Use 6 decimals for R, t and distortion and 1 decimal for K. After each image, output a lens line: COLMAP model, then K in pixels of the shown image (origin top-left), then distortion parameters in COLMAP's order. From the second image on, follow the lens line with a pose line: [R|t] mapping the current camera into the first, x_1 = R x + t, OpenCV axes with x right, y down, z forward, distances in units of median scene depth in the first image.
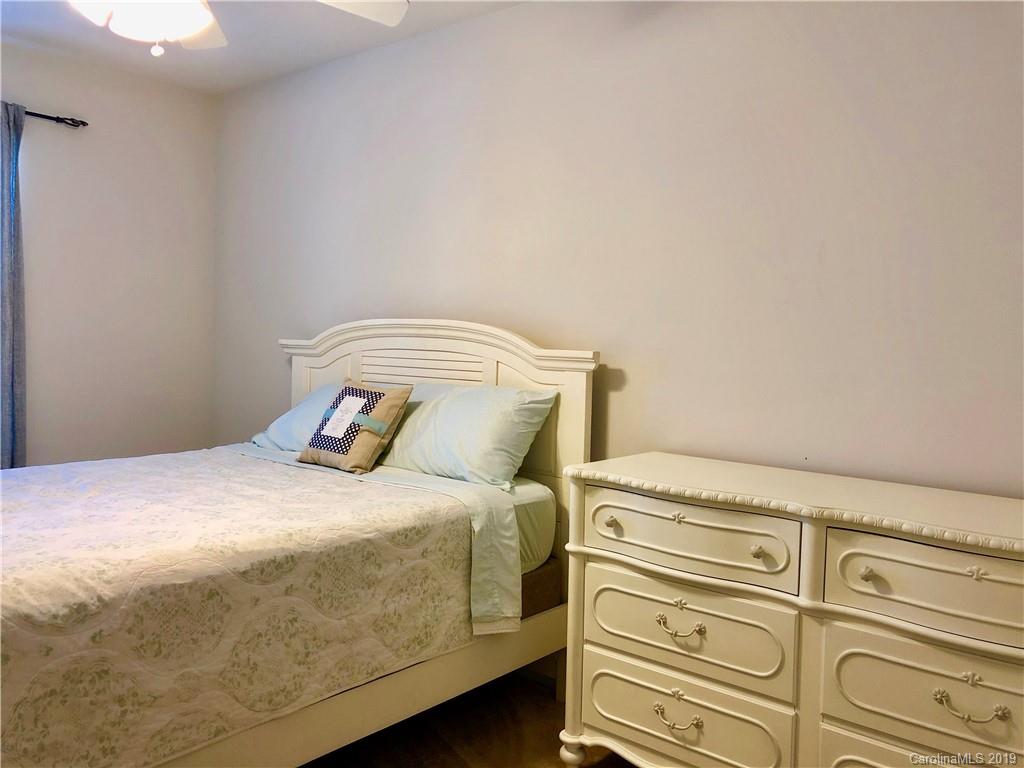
lens RADIAL K [[845.1, 0, 512.9], [0, 845.1, 374.2], [0, 0, 1]] dist [0.038340, -0.027470]
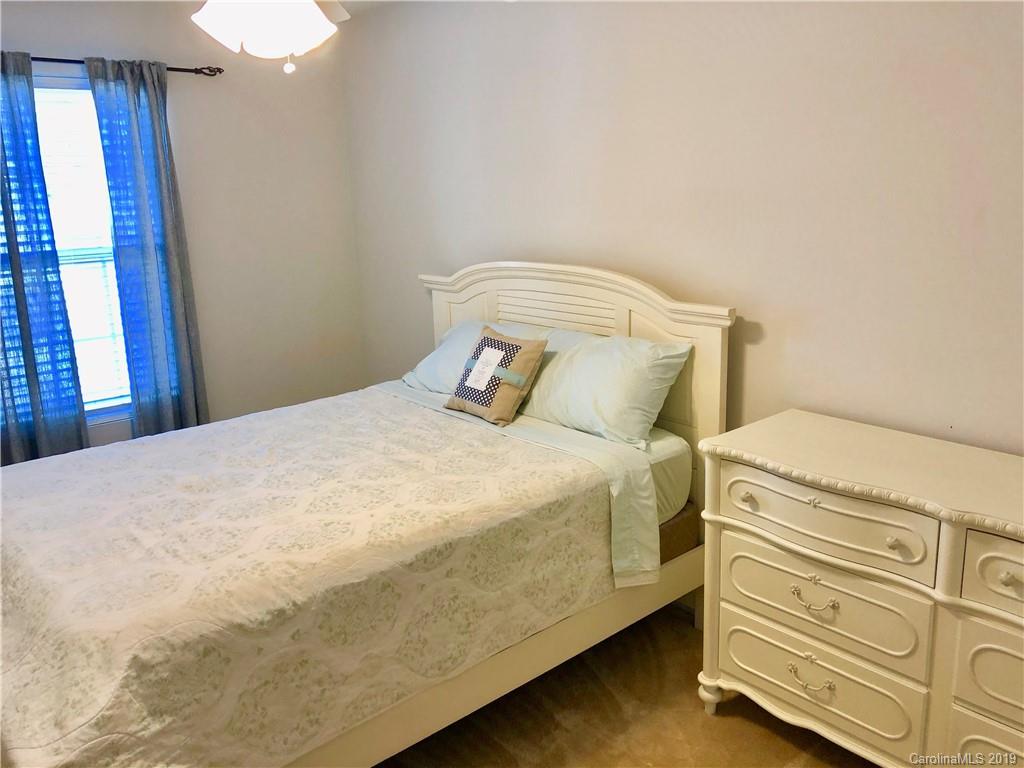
lens RADIAL K [[845.1, 0, 517.4], [0, 845.1, 374.0], [0, 0, 1]] dist [0.038340, -0.027470]
pose [[0.987750, -0.022007, -0.154486, 0.003185], [0.050281, 0.982089, 0.181584, -0.172097], [0.147723, -0.187127, 0.971165, -0.019557]]
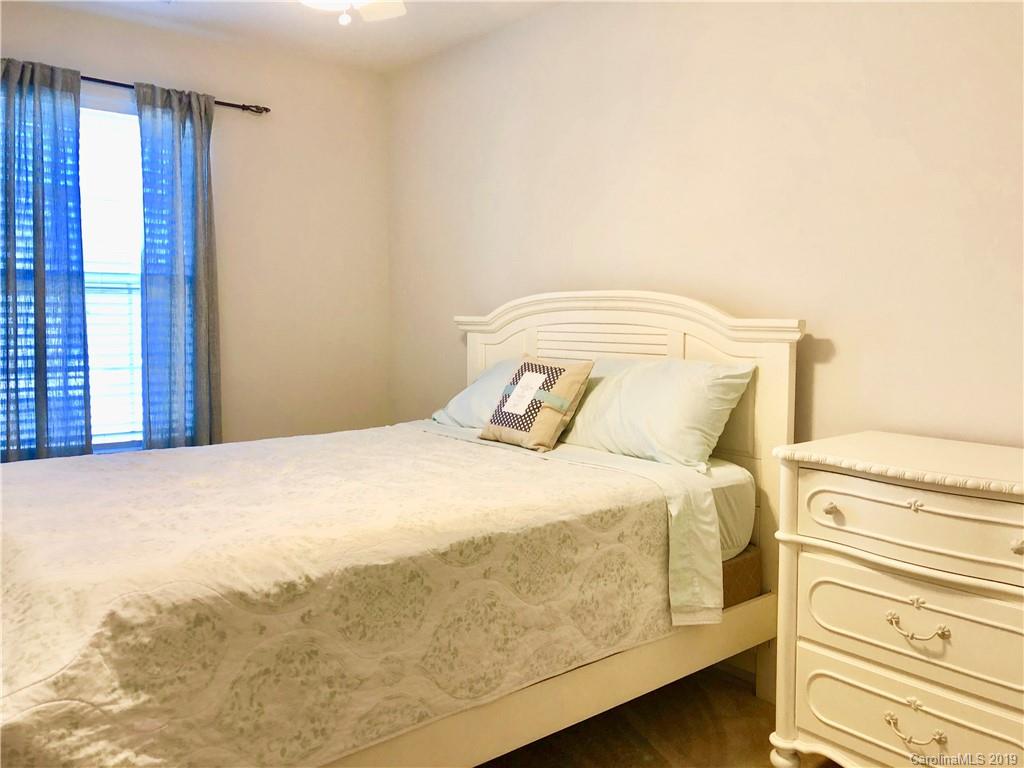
lens RADIAL K [[845.1, 0, 519.0], [0, 845.1, 371.4], [0, 0, 1]] dist [0.038340, -0.027470]
pose [[0.985291, -0.009877, -0.170599, -0.053131], [0.013897, 0.999653, 0.022384, 0.004319], [0.170319, -0.024426, 0.985086, 0.058780]]
